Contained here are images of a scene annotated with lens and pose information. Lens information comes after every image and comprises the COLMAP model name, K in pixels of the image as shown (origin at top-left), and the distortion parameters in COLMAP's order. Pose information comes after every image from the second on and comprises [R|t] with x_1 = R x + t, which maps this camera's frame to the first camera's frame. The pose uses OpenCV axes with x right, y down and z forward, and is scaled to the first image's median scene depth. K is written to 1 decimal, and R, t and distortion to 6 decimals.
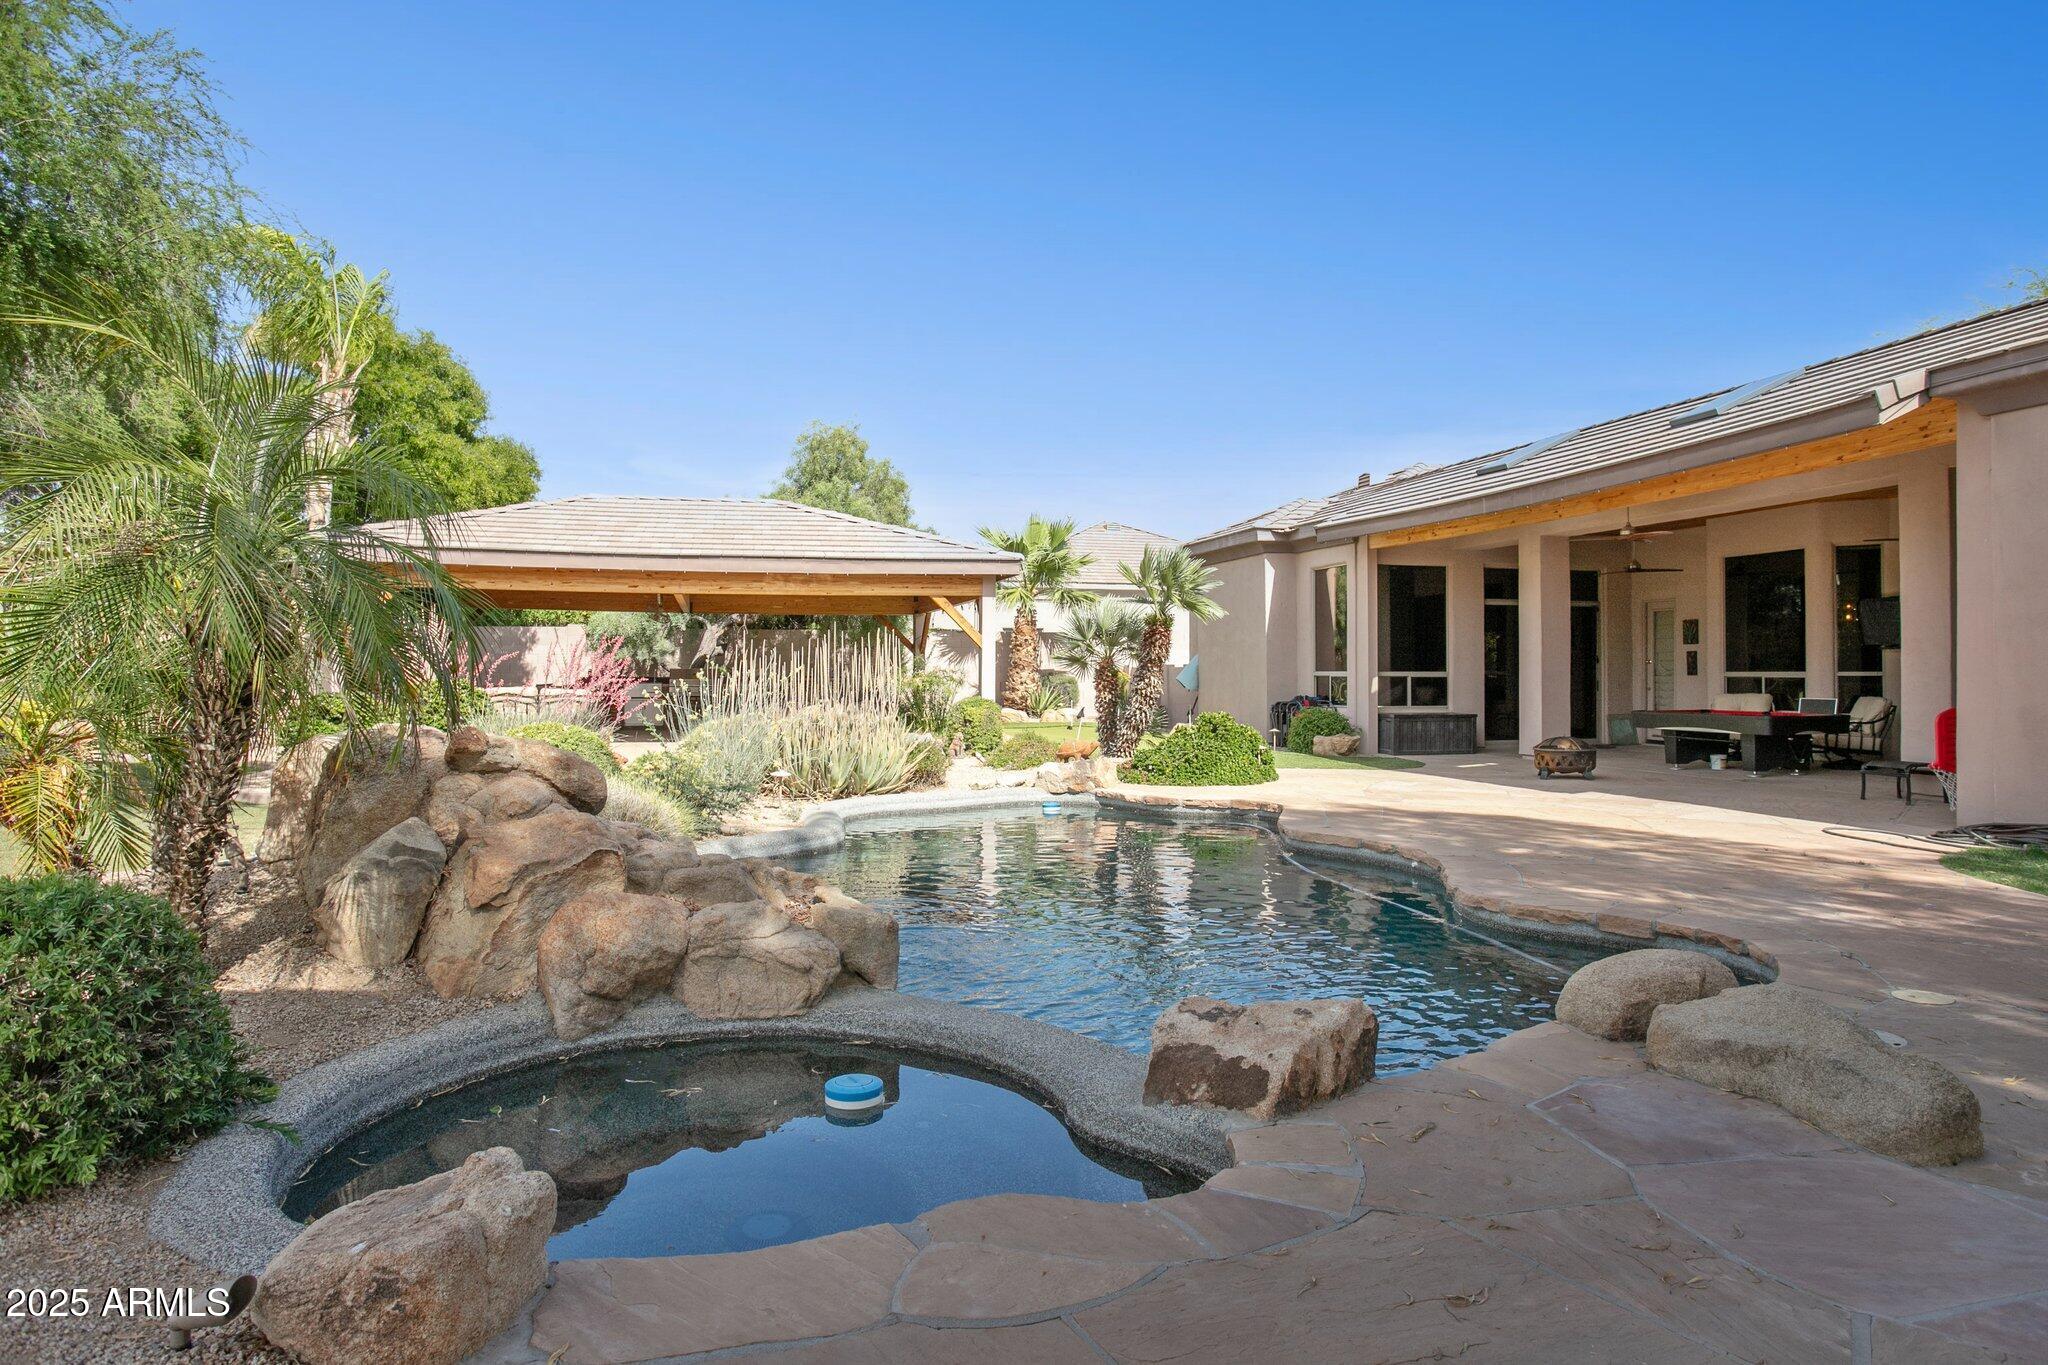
lens RADIAL K [[1210.9, 0, 1028.7], [0, 1210.9, 664.0], [0, 0, 1]] dist [-0.034679, 0.000349]
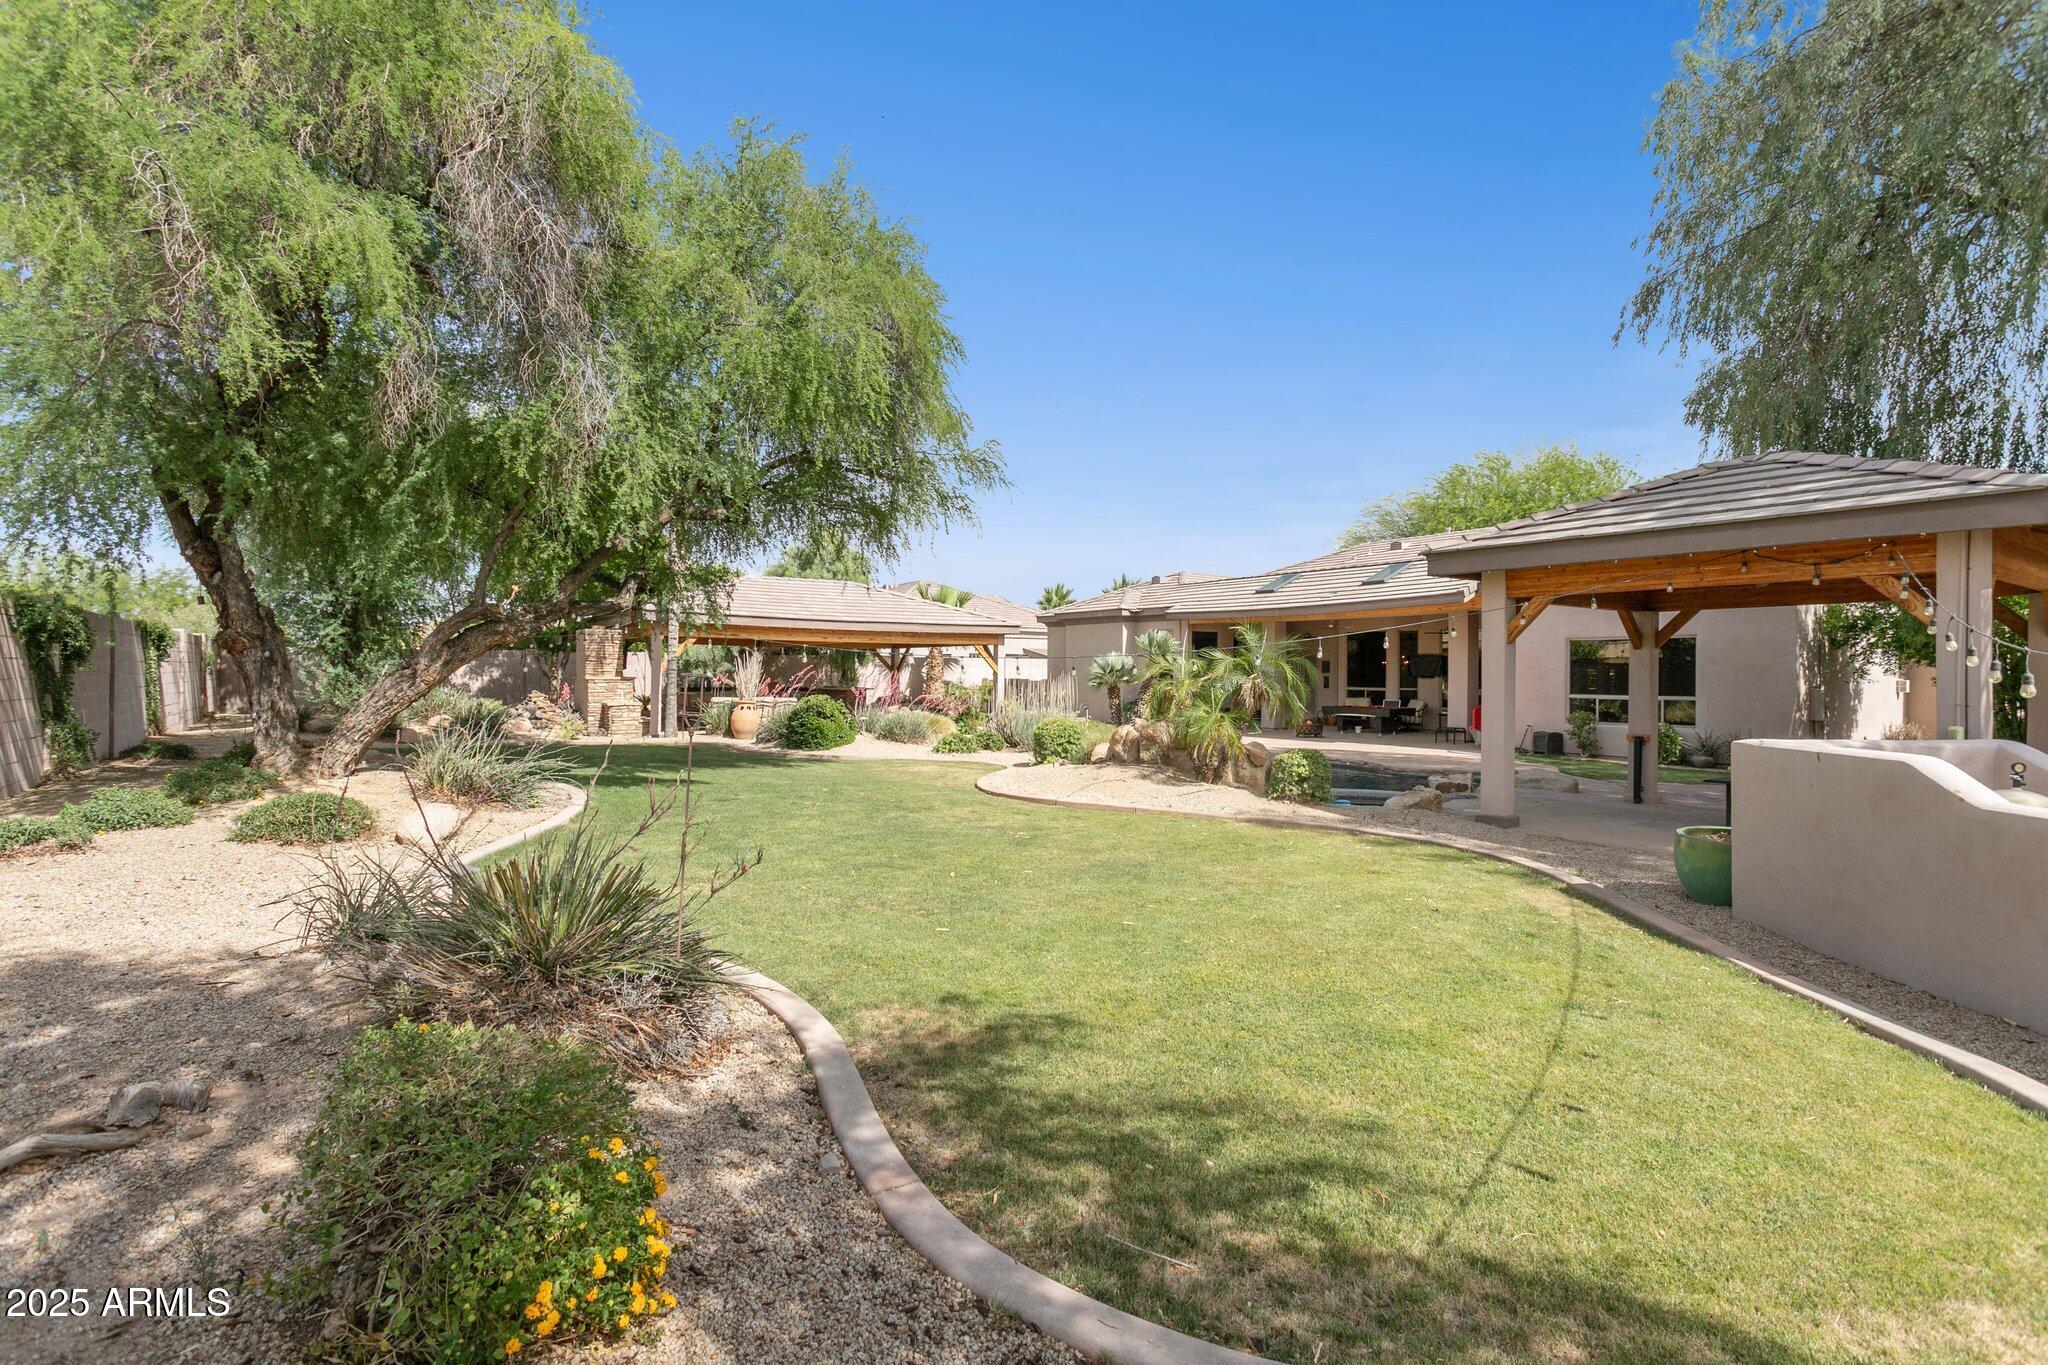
lens RADIAL K [[960.3, 0, 1014.6], [0, 960.3, 676.2], [0, 0, 1]] dist [-0.000395, 0.000192]
pose [[0.940980, 0.004148, 0.338438, -0.500415], [-0.008450, 0.999901, 0.011240, -0.024769], [-0.338358, -0.013436, 0.940922, -0.362285]]
